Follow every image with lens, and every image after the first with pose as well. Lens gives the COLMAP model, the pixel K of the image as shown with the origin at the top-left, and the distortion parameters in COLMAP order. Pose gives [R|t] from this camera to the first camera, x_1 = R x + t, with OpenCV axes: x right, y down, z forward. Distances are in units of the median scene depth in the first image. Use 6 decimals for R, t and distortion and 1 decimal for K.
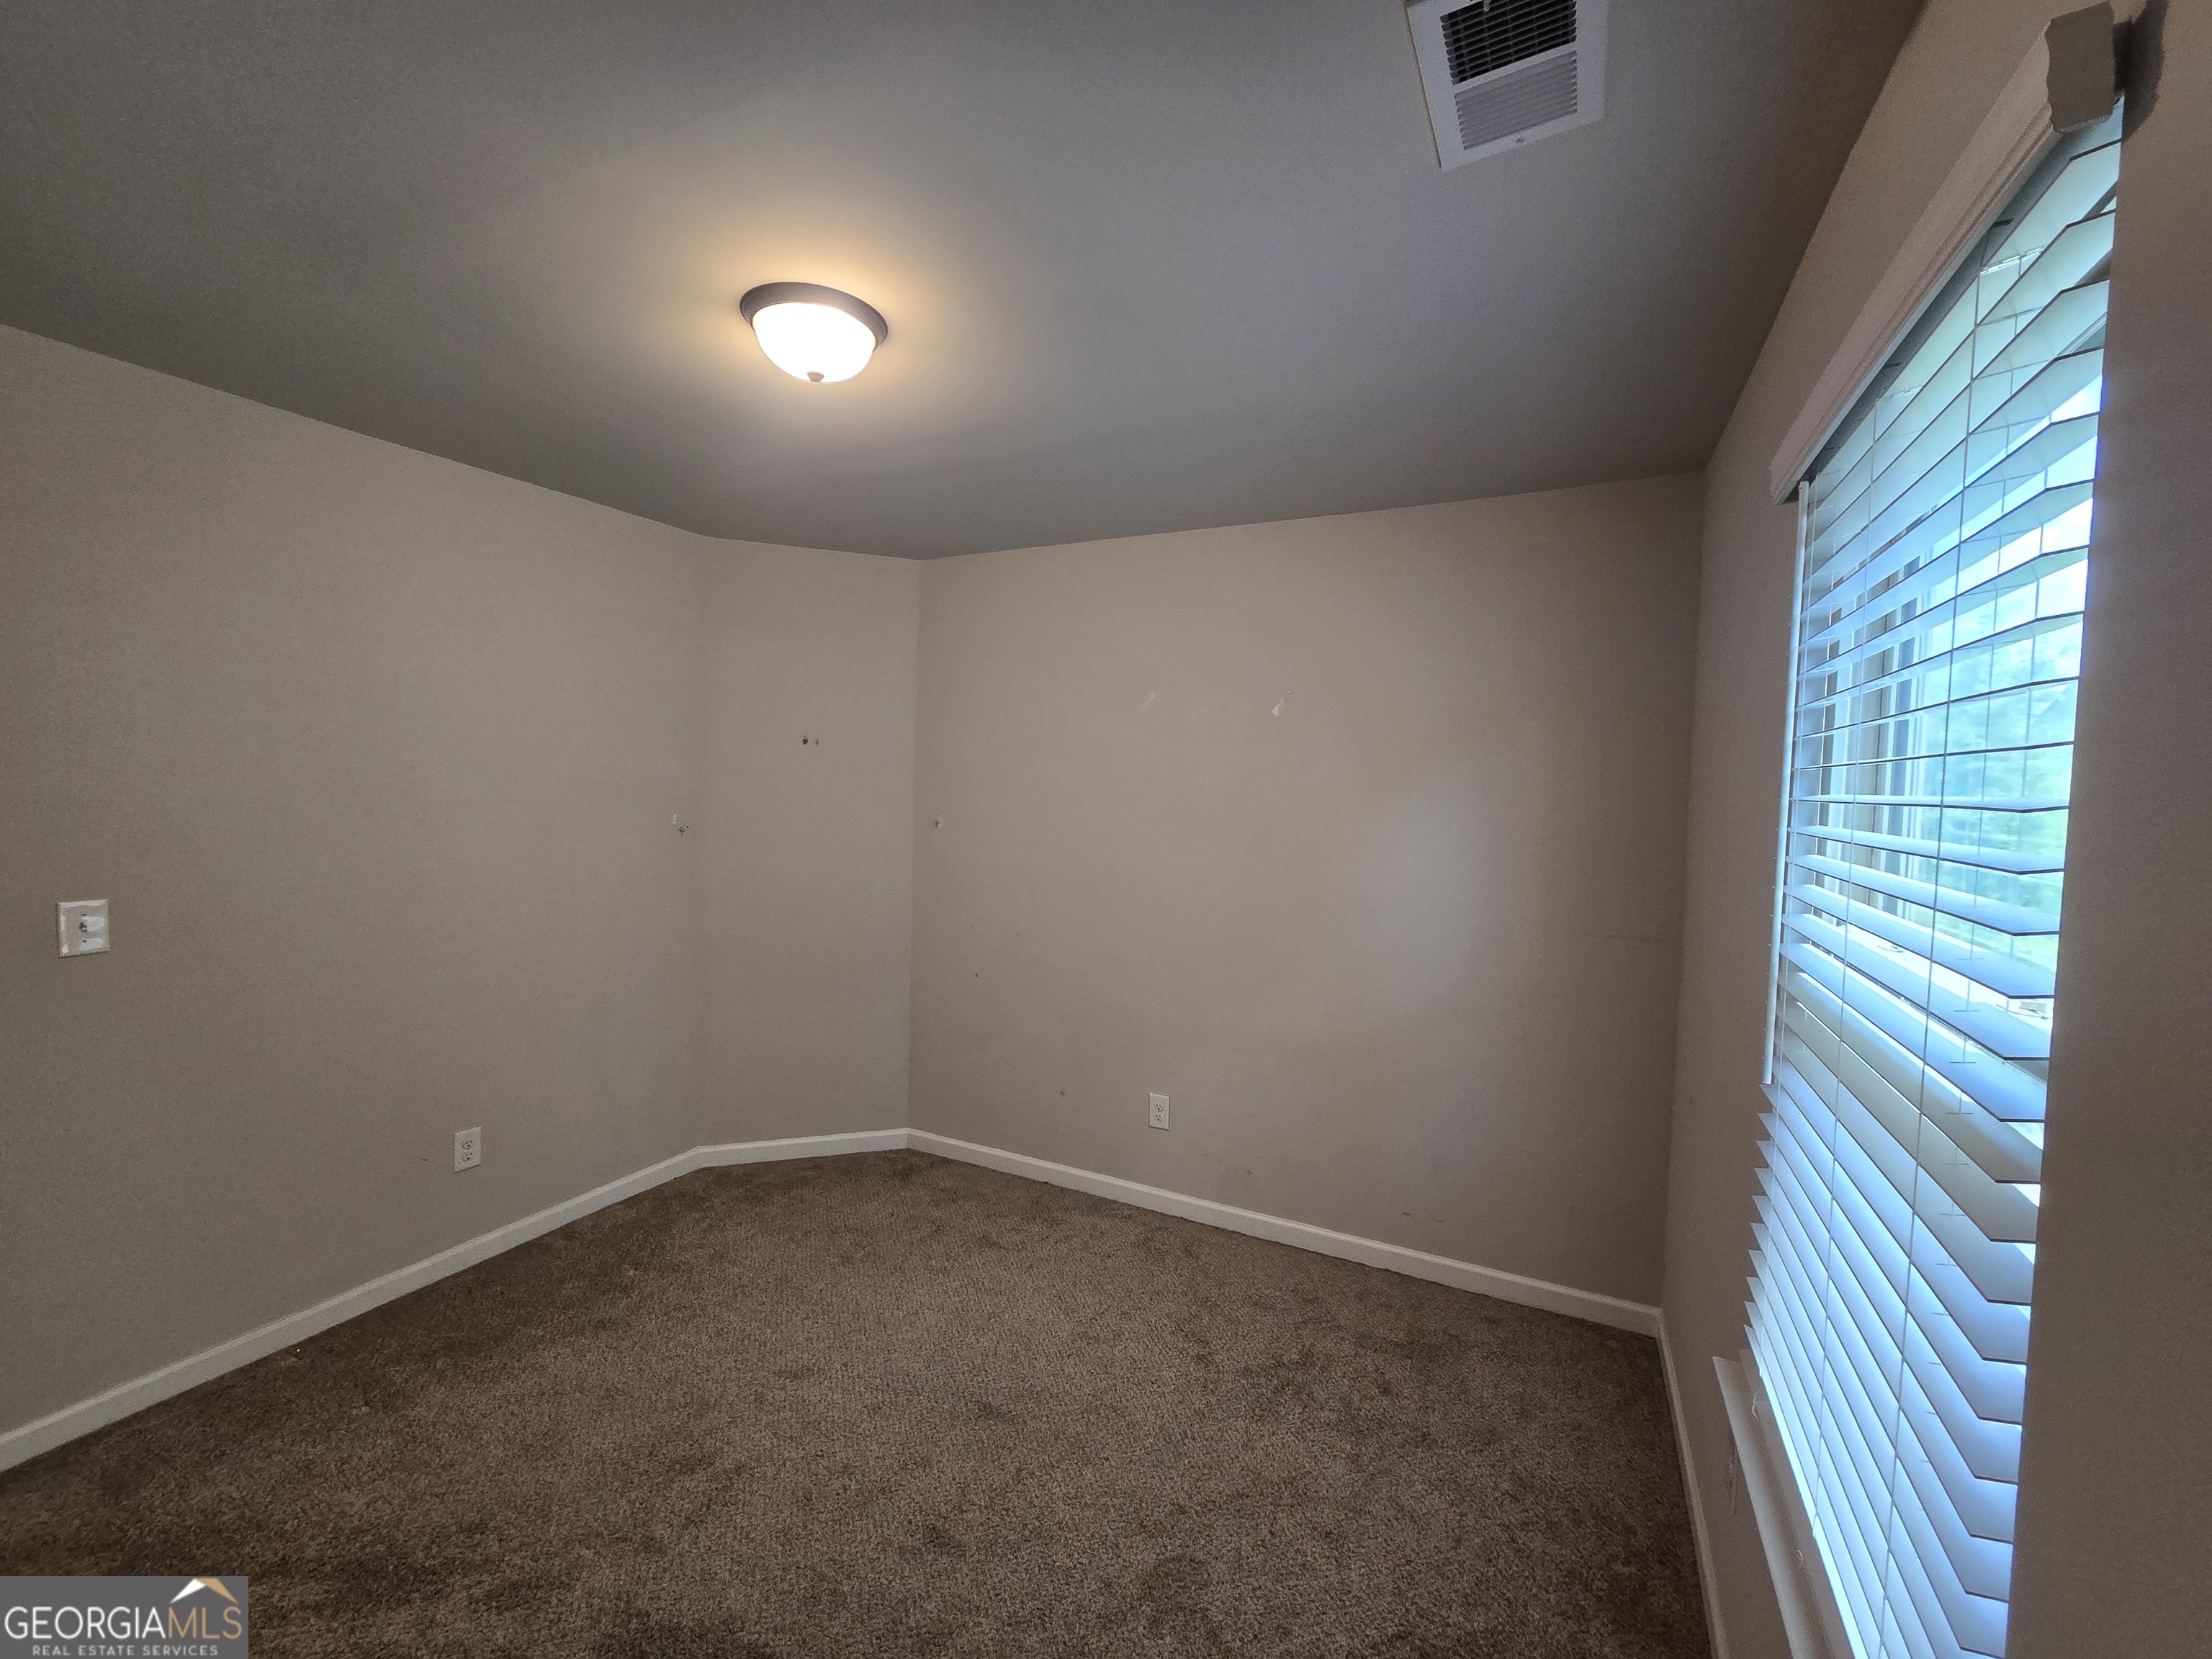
lens RADIAL K [[912.3, 0, 1100.9], [0, 912.3, 833.9], [0, 0, 1]] dist [-0.004983, -0.000196]
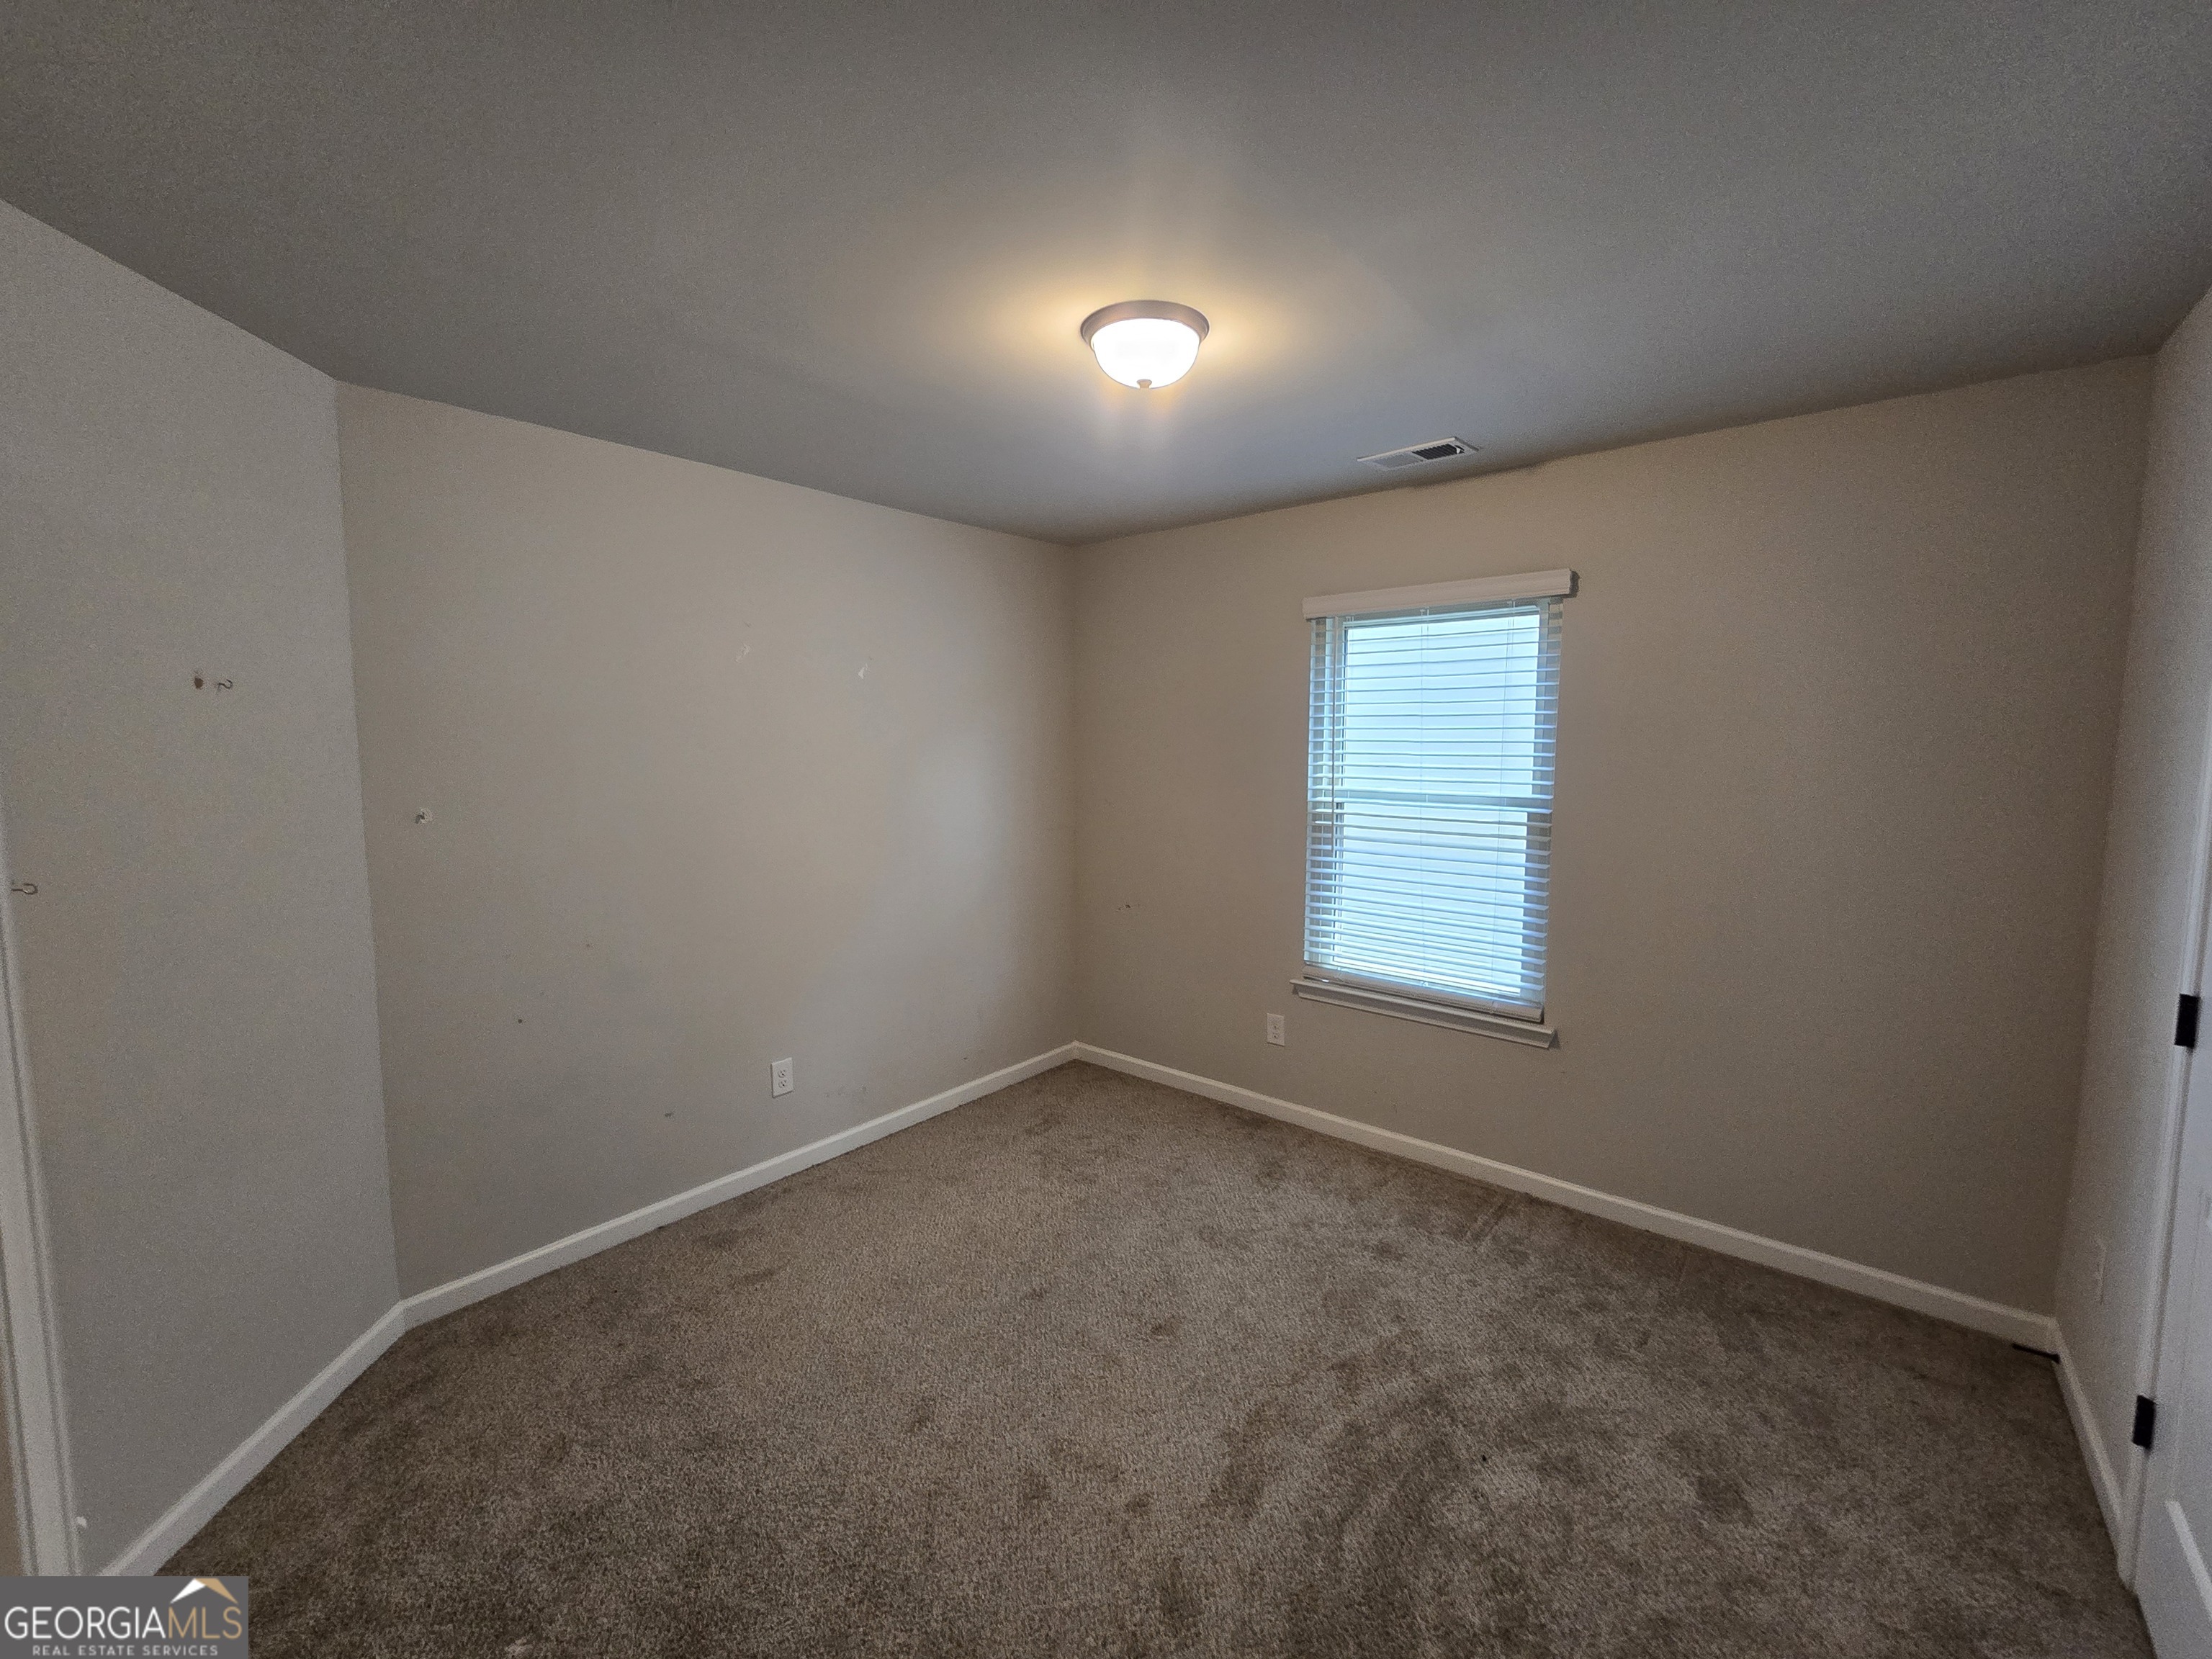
lens RADIAL K [[912.3, 0, 1095.9], [0, 912.3, 809.1], [0, 0, 1]] dist [-0.004983, -0.000196]
pose [[0.236357, -0.101033, 0.966399, -0.837417], [0.074081, 0.993558, 0.085754, -0.043376], [-0.968838, 0.051323, 0.242319, 0.454308]]
